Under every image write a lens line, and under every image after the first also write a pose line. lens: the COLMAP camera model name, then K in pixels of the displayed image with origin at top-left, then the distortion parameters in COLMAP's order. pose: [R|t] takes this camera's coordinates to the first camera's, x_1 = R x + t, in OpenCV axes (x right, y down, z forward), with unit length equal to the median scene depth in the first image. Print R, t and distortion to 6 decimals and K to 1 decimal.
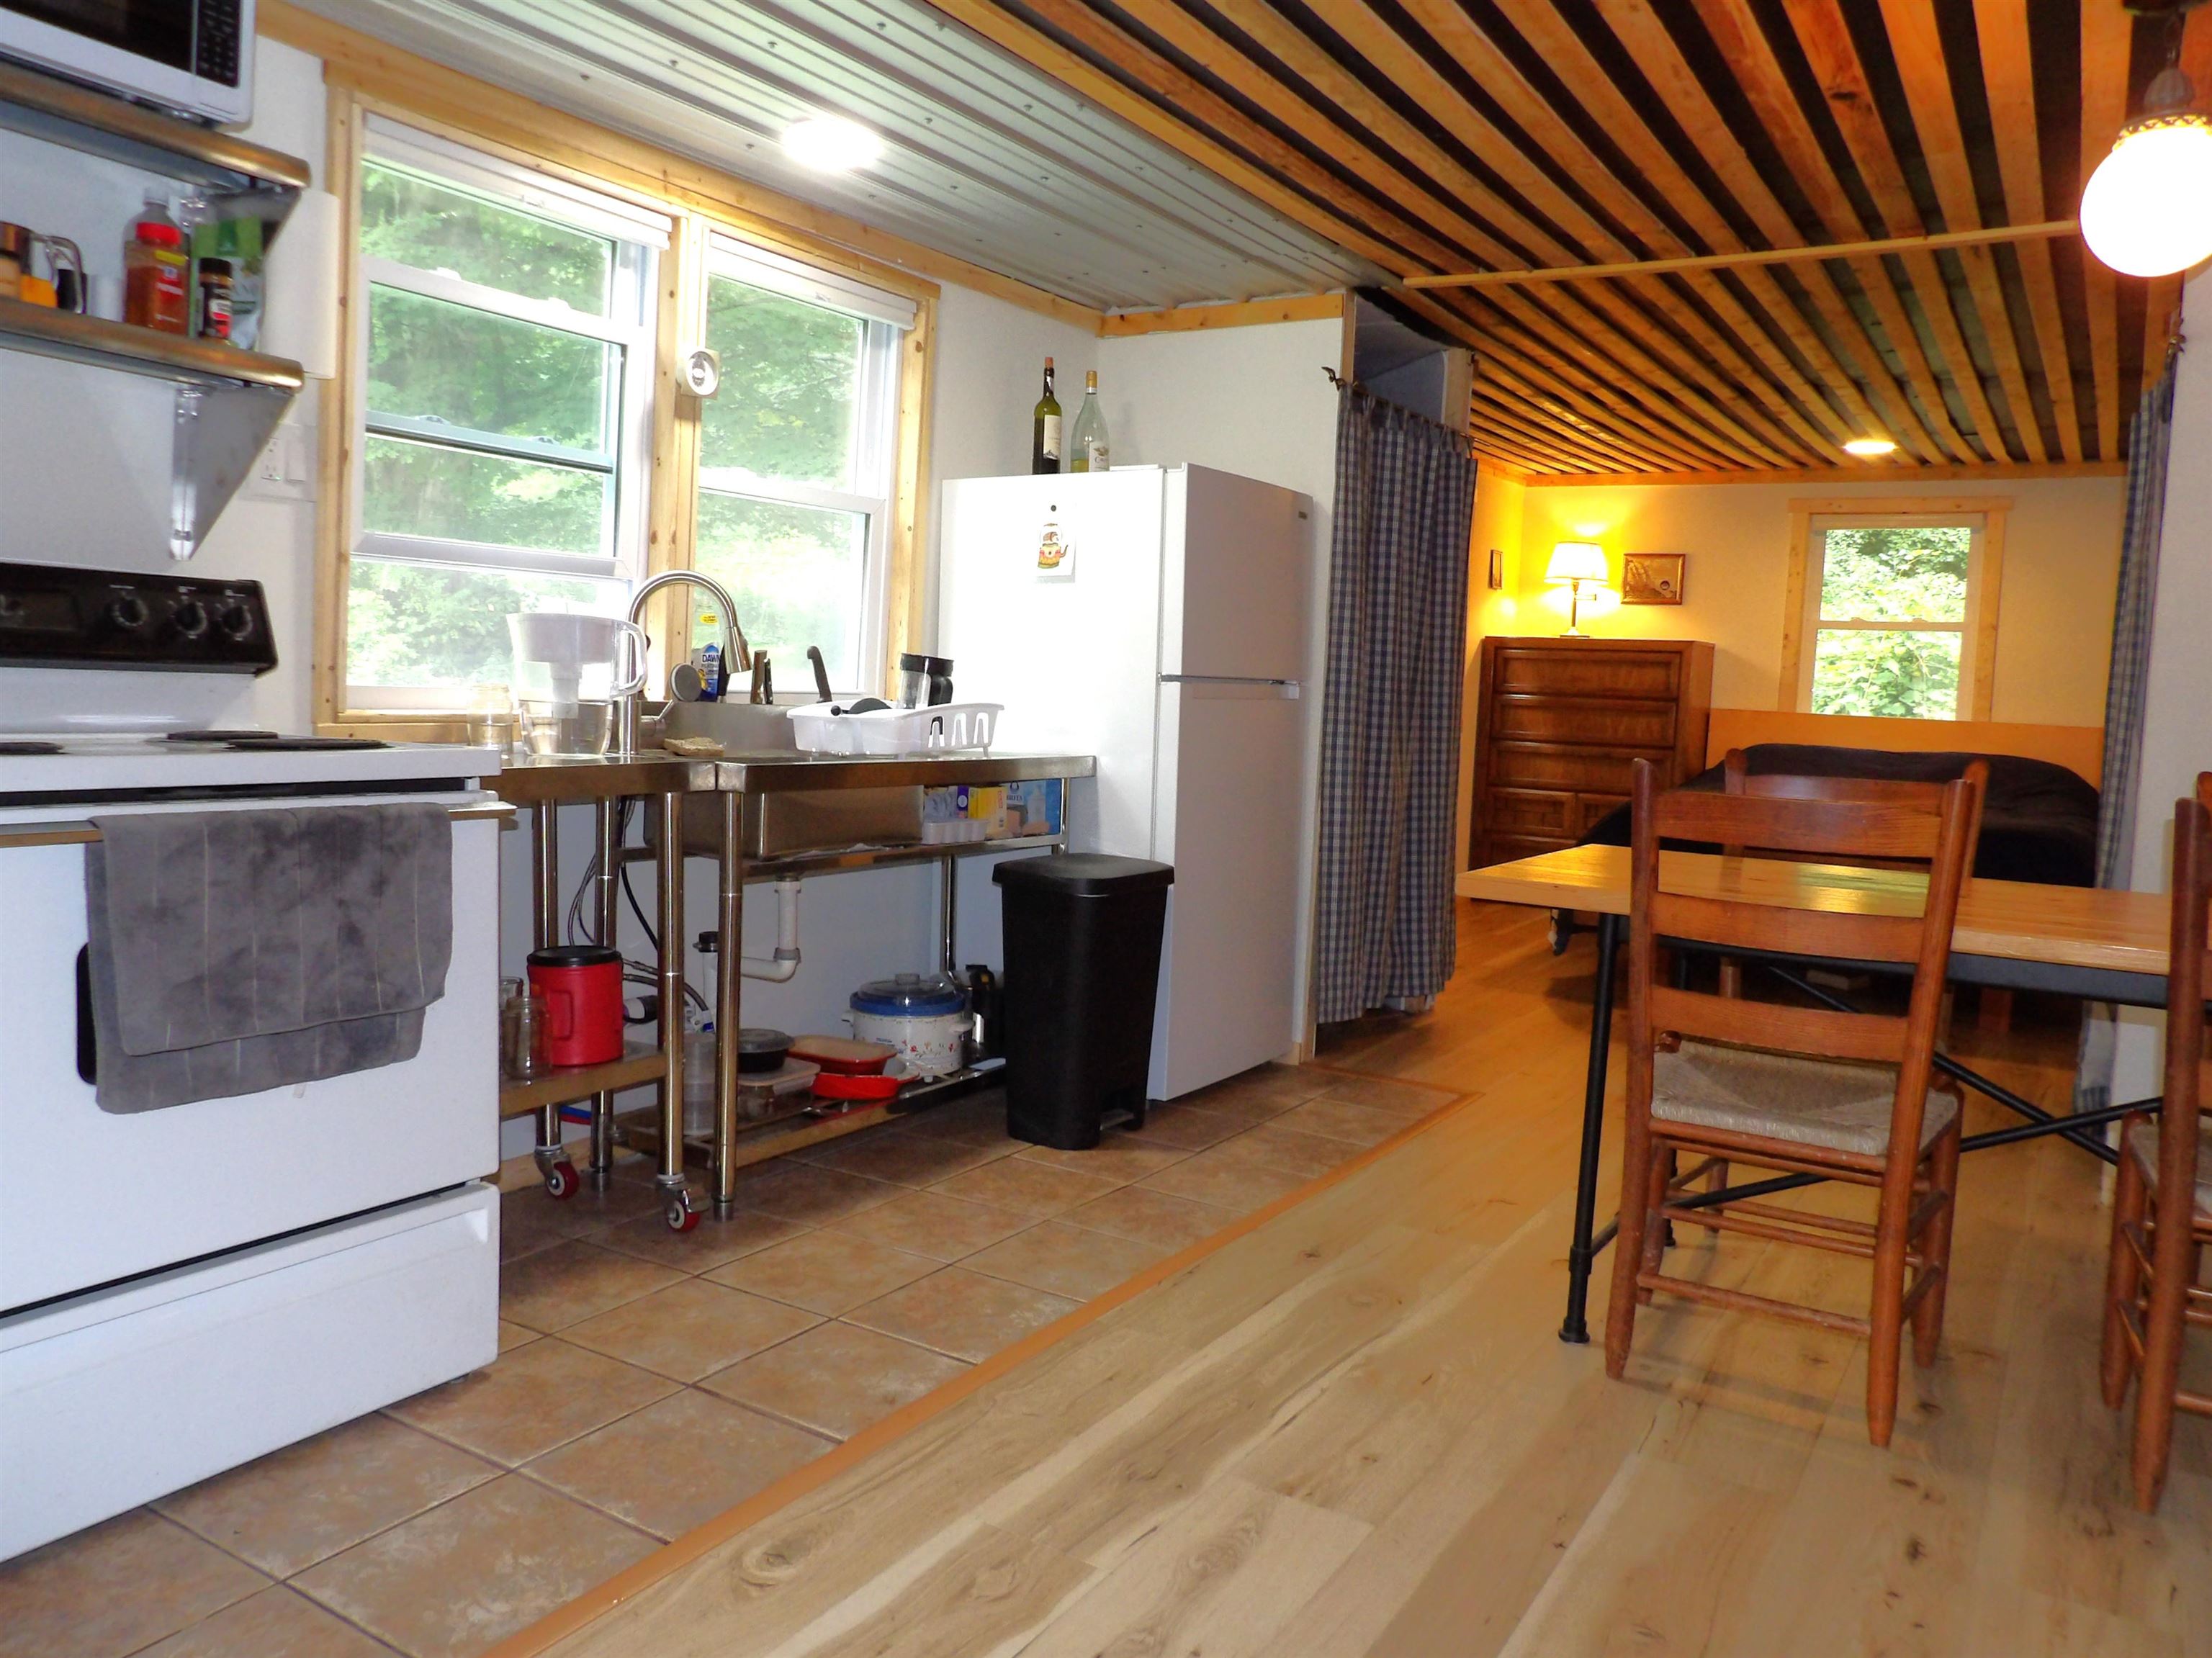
lens RADIAL K [[1649.6, 0, 1106.0], [0, 1649.6, 829.0], [0, 0, 1]] dist [-0.026876, 0.031757]
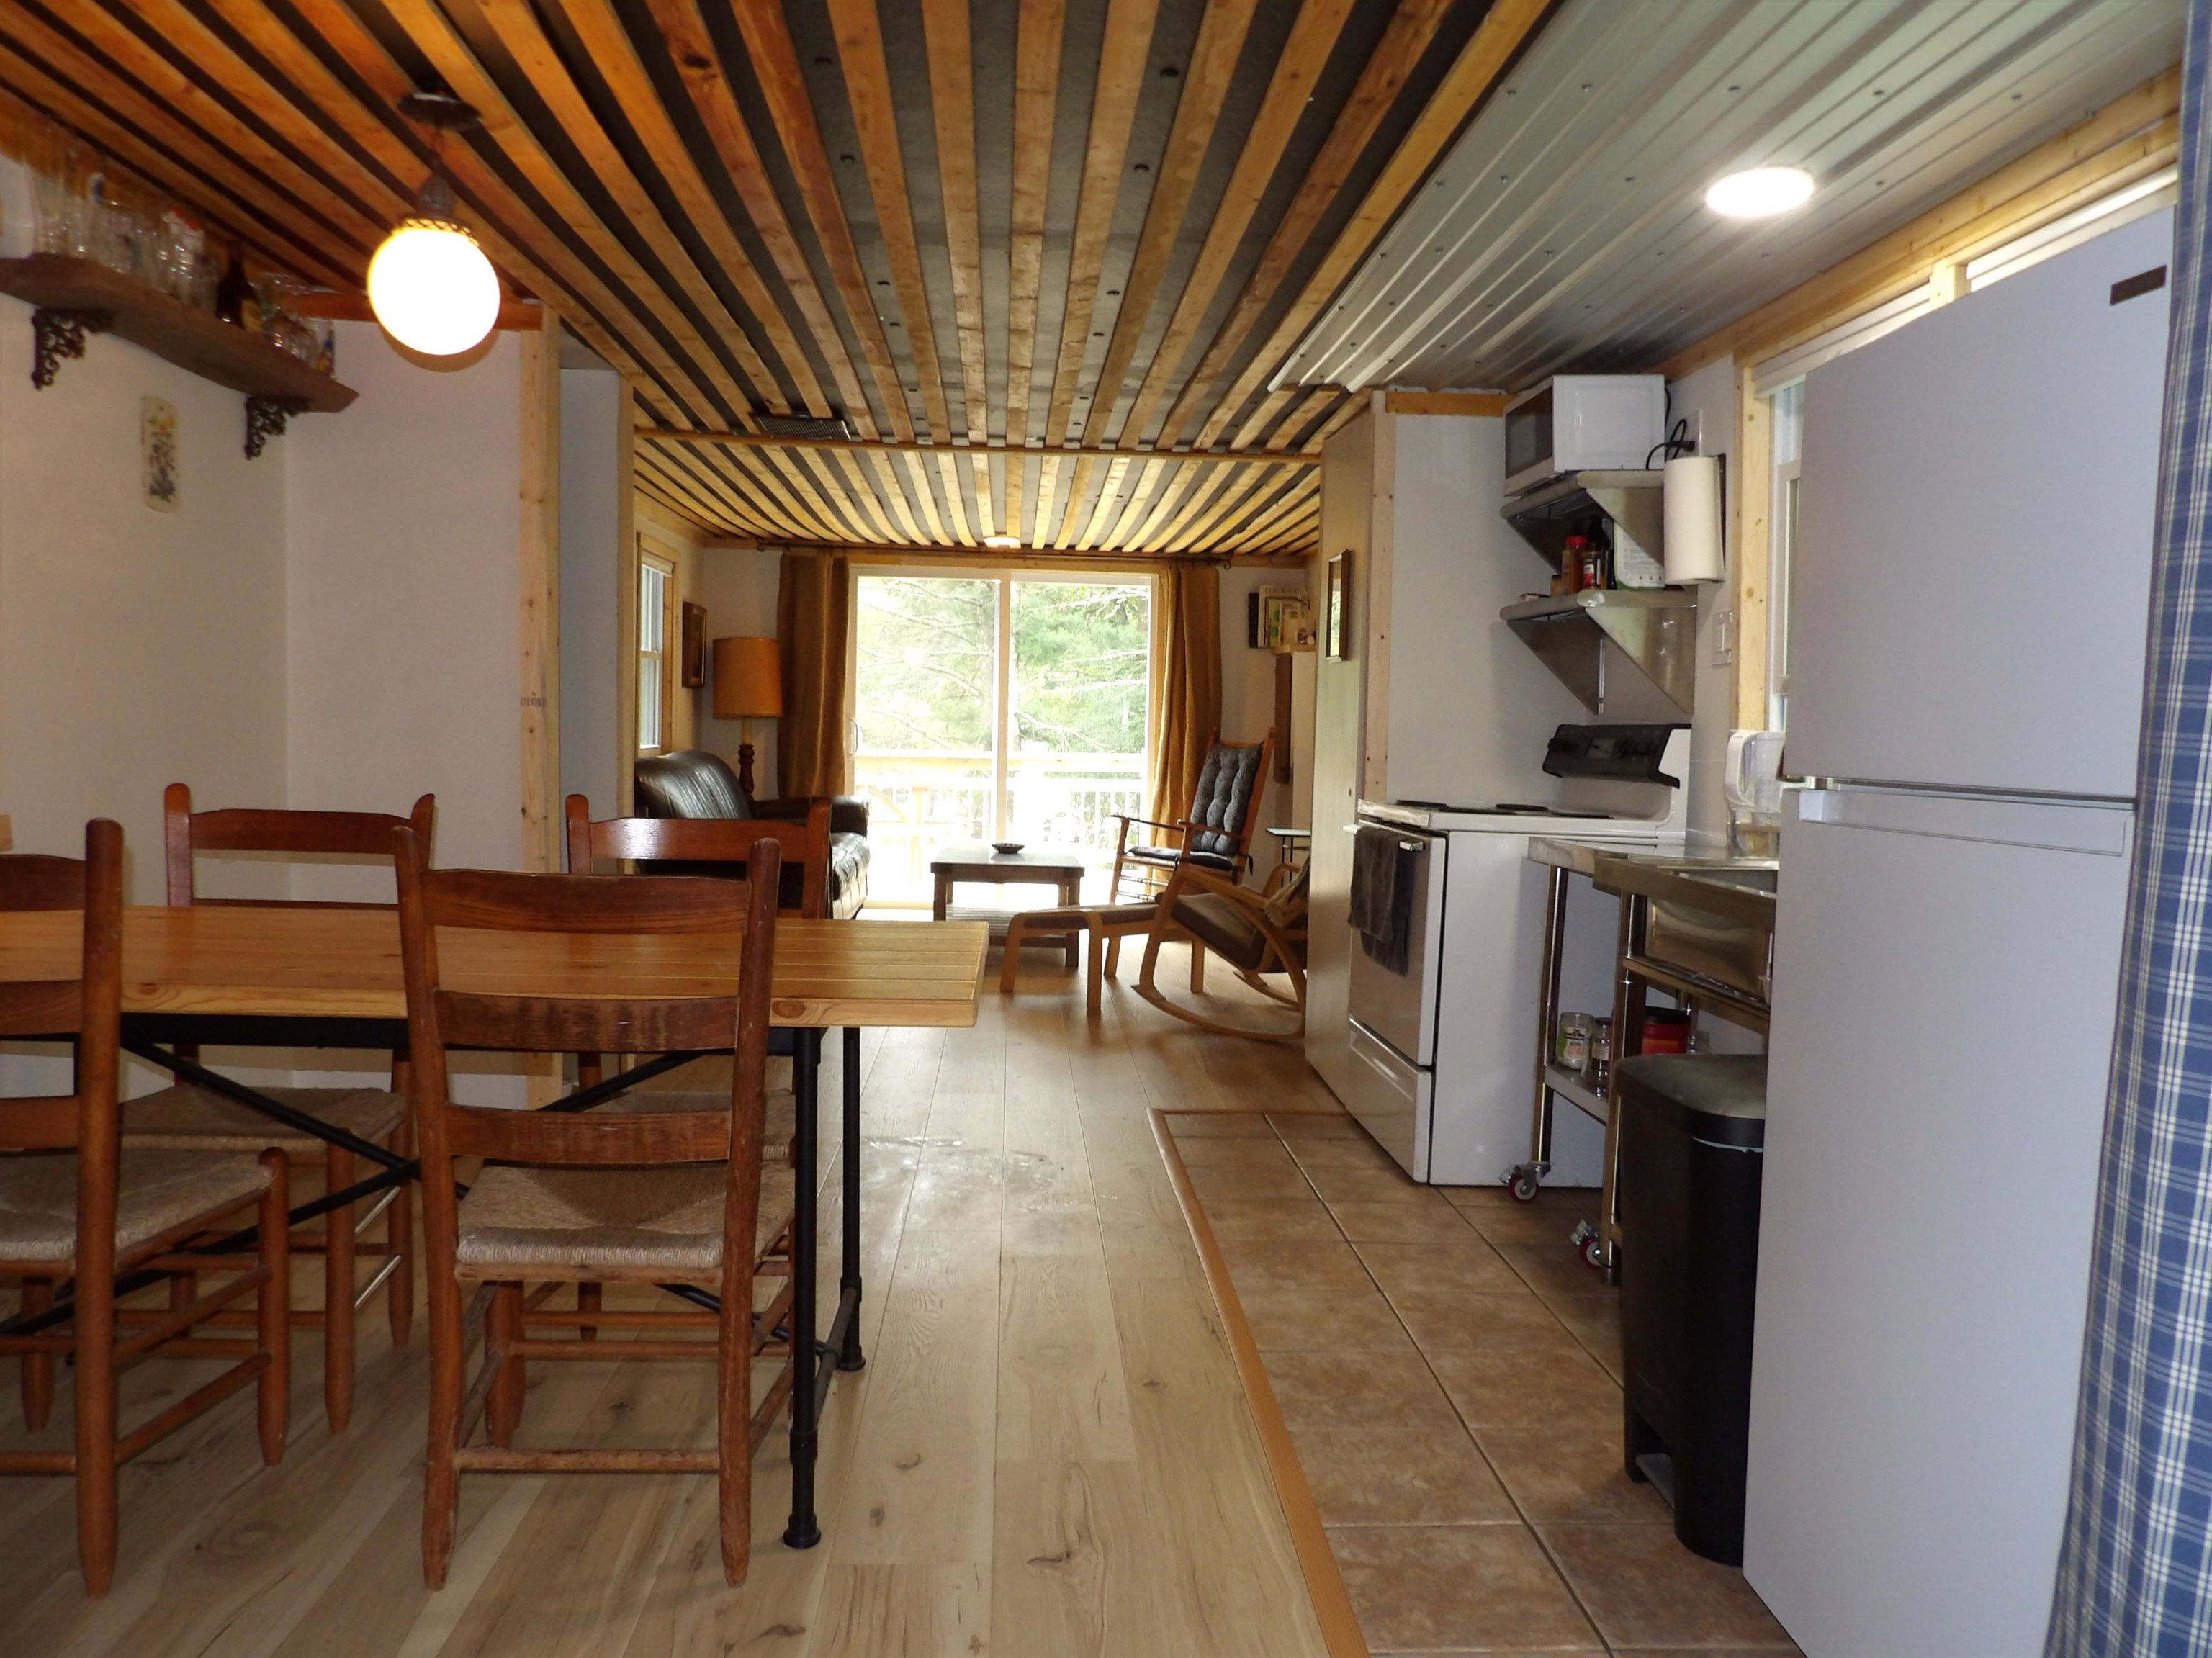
lens RADIAL K [[1626.9, 0, 1106.0], [0, 1626.9, 829.0], [0, 0, 1]] dist [-0.055864, 0.064076]
pose [[-0.817542, -0.023722, -0.575380, 0.580855], [-0.107871, 0.987774, 0.112546, -0.123572], [0.565675, 0.154078, -0.810106, 1.449749]]
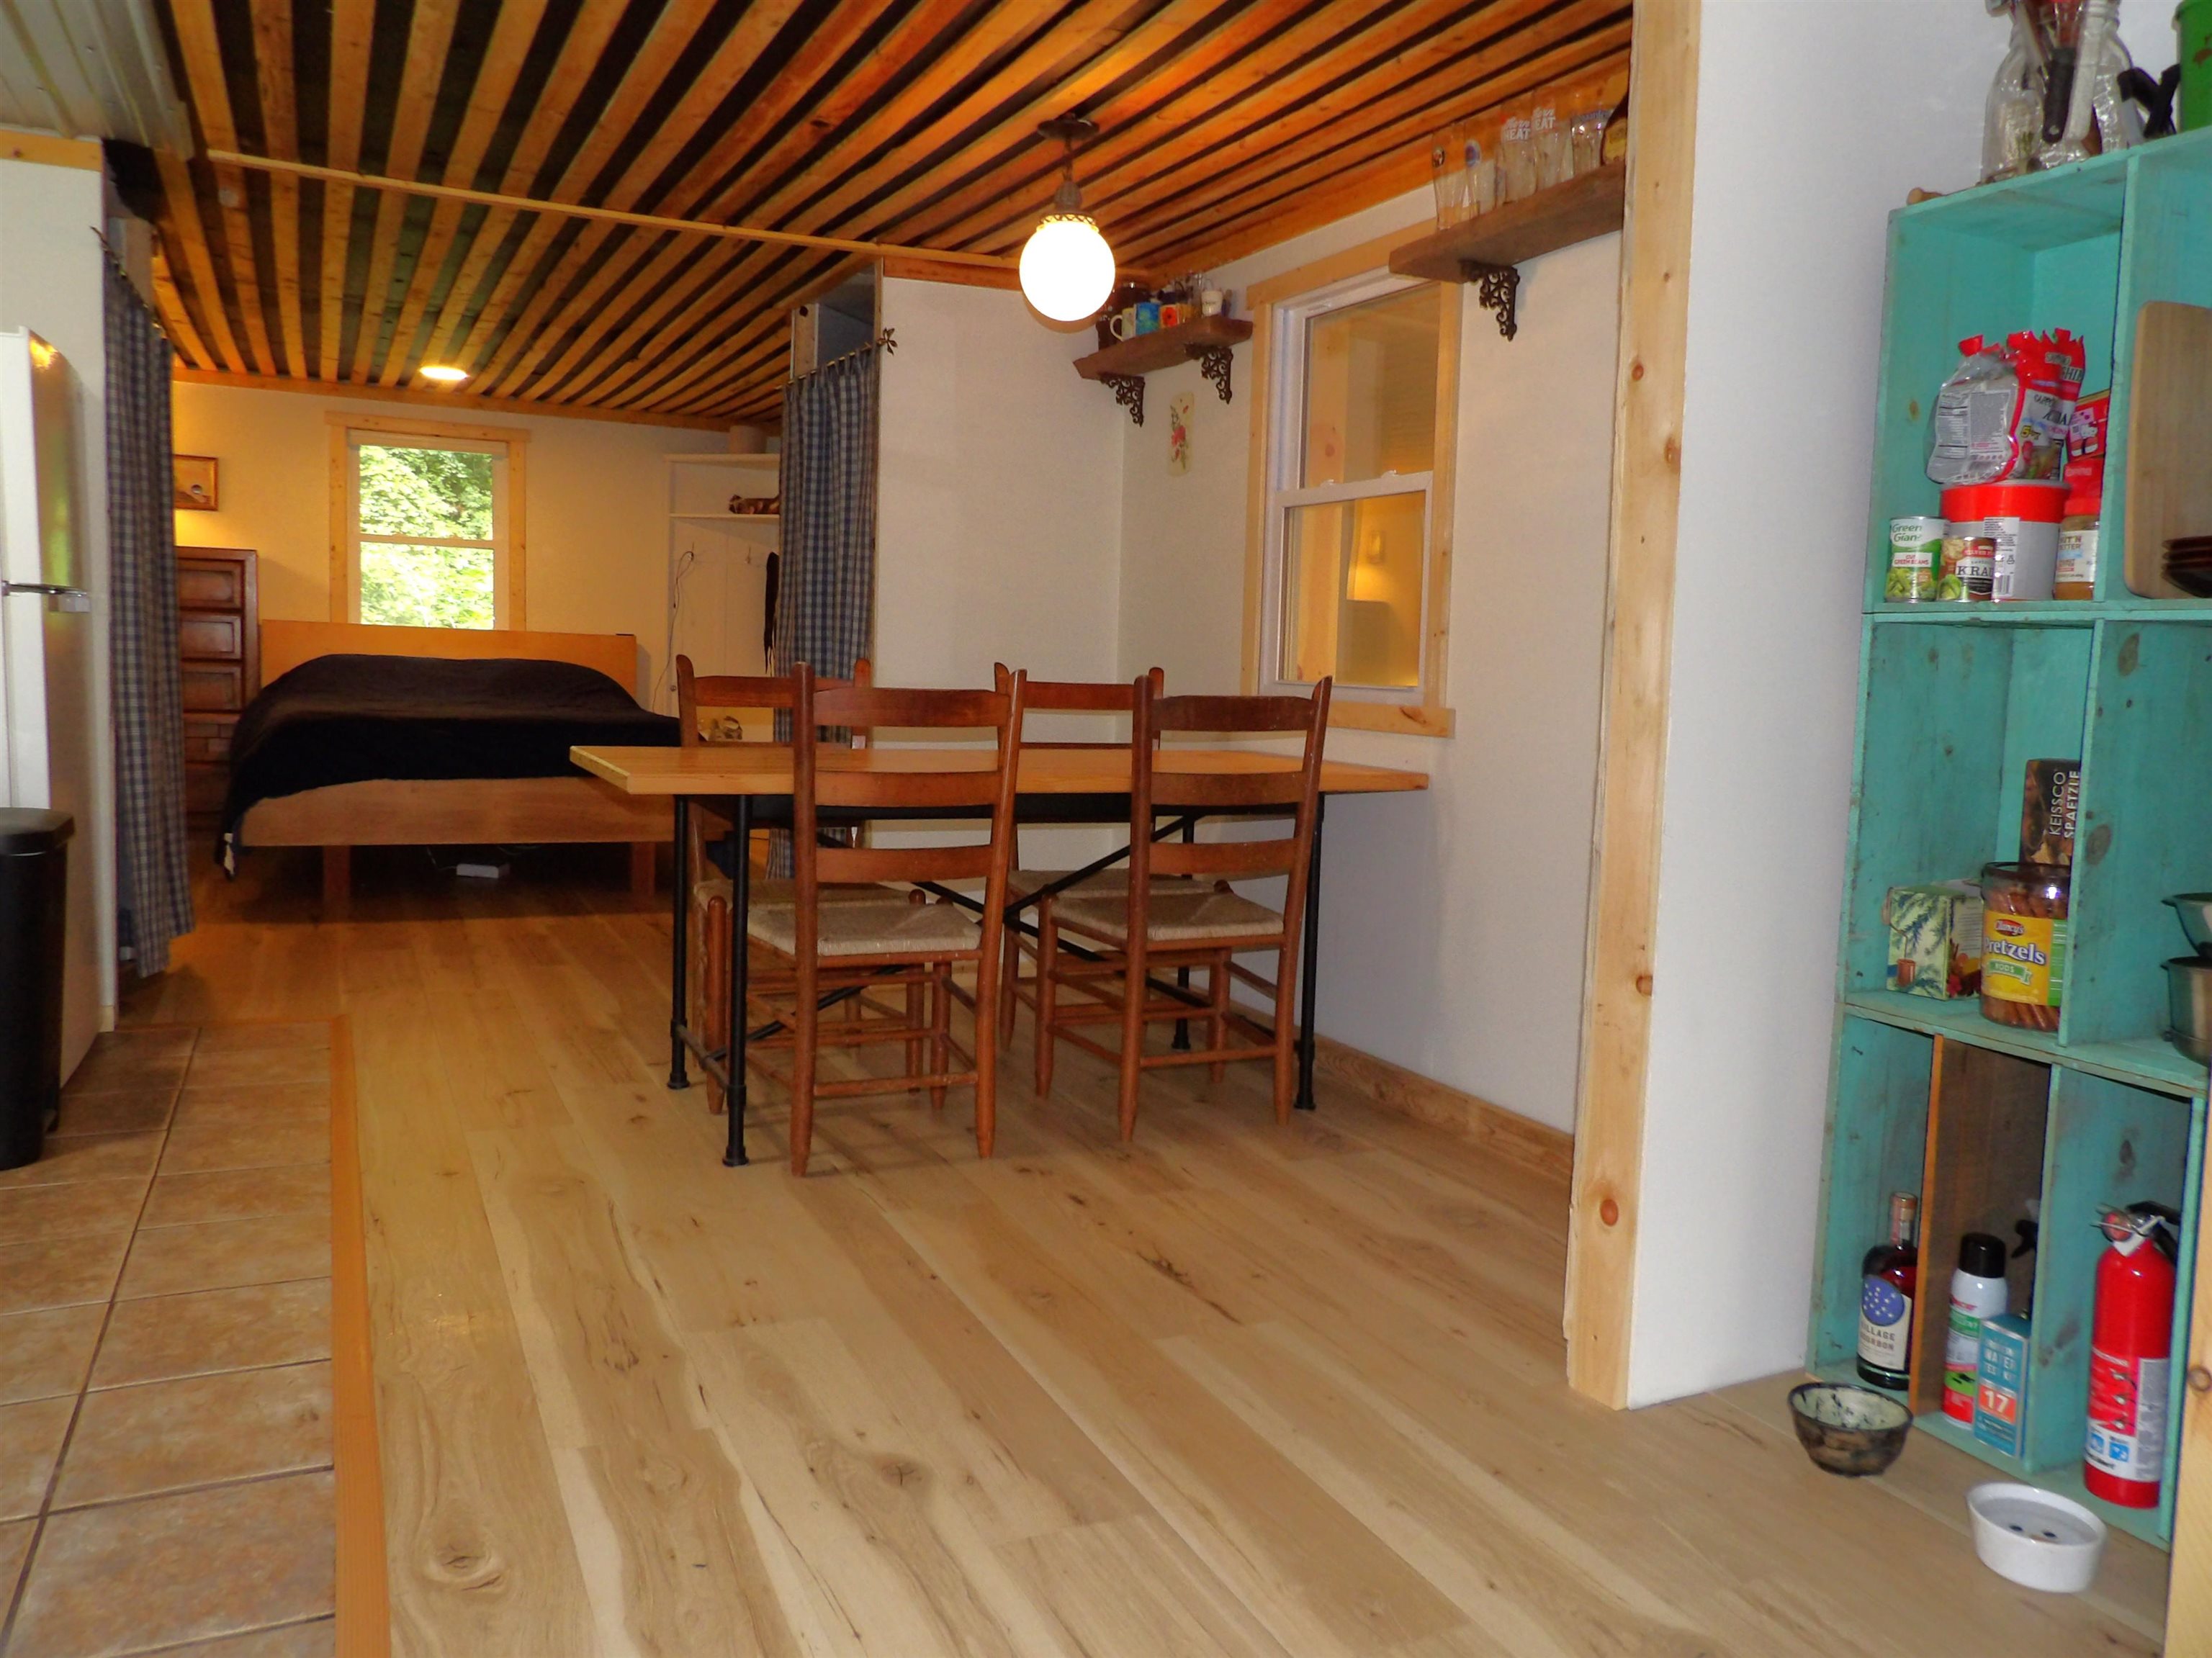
lens RADIAL K [[1626.9, 0, 1106.0], [0, 1626.9, 829.0], [0, 0, 1]] dist [-0.055864, 0.064076]
pose [[0.538083, -0.113041, 0.835278, -0.397271], [0.063505, 0.993587, 0.093555, -0.013411], [-0.840496, 0.002704, 0.541811, 0.117033]]
